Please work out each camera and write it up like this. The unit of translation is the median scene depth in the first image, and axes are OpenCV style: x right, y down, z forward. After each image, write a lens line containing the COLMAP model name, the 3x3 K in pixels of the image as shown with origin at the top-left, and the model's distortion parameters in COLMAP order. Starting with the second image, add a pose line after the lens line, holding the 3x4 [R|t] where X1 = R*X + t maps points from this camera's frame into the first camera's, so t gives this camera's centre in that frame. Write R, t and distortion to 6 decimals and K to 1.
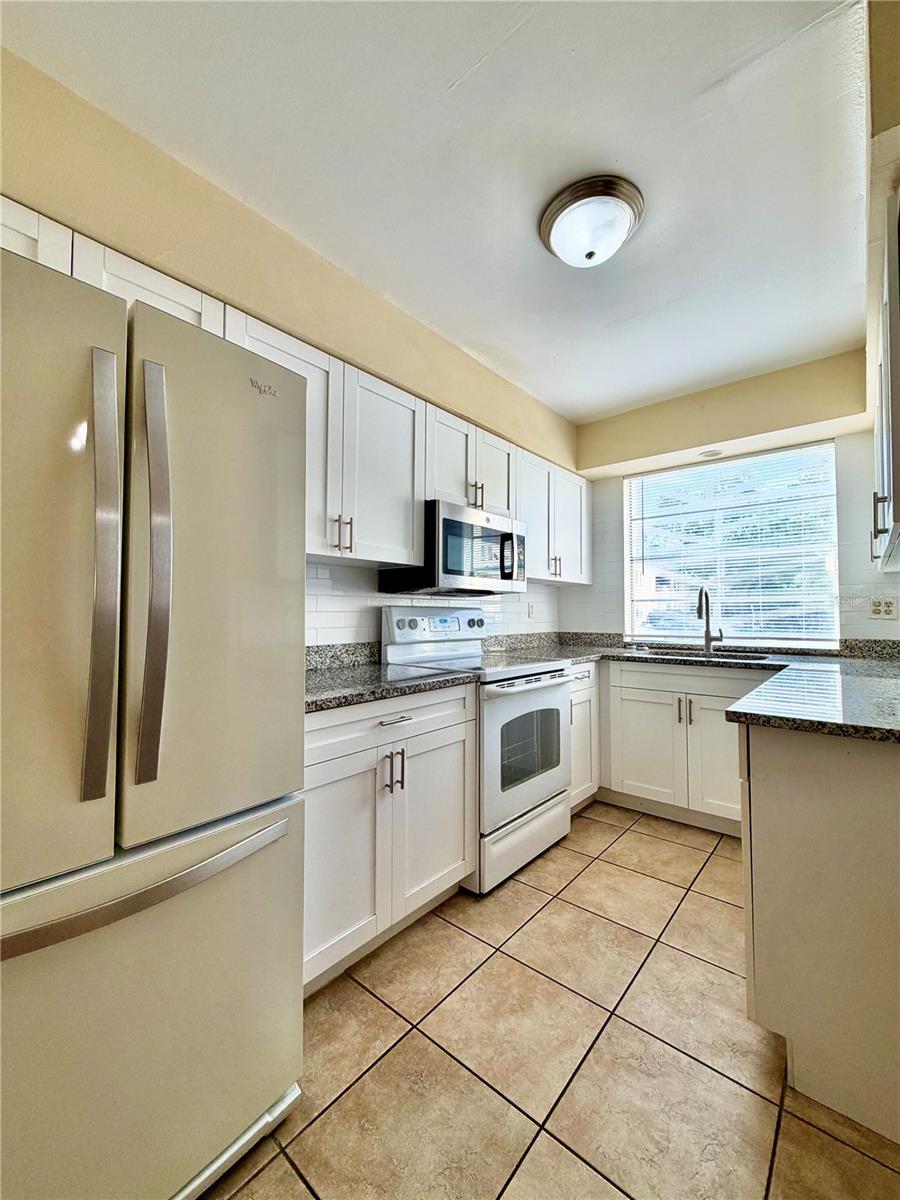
lens RADIAL K [[477.6, 0, 453.0], [0, 477.6, 601.6], [0, 0, 1]] dist [-0.000871, 0.000293]
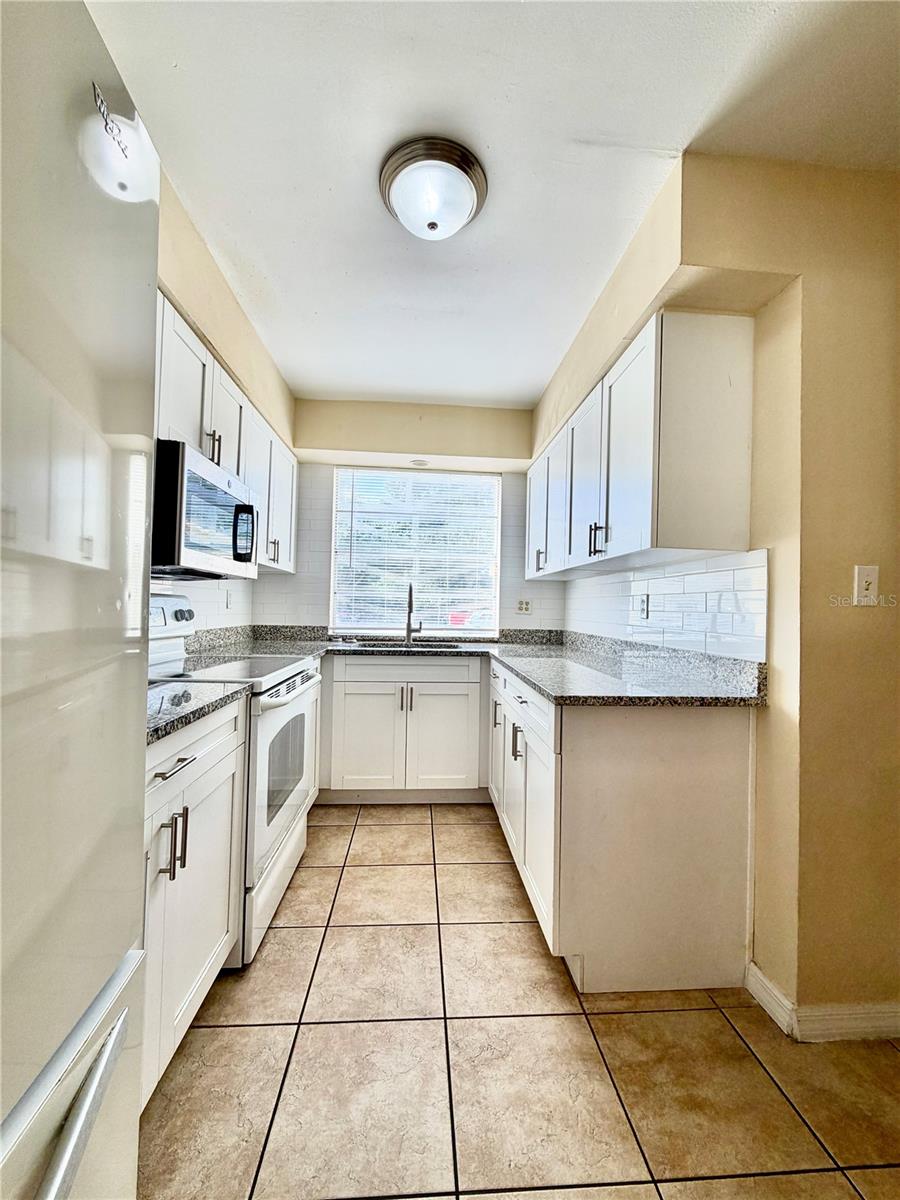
lens RADIAL K [[477.6, 0, 451.5], [0, 477.6, 600.7], [0, 0, 1]] dist [-0.000871, 0.000293]
pose [[0.714269, 0.026796, 0.699359, -0.211314], [-0.039470, 0.999219, 0.002027, 0.004041], [-0.698758, -0.029052, 0.714768, 0.185821]]
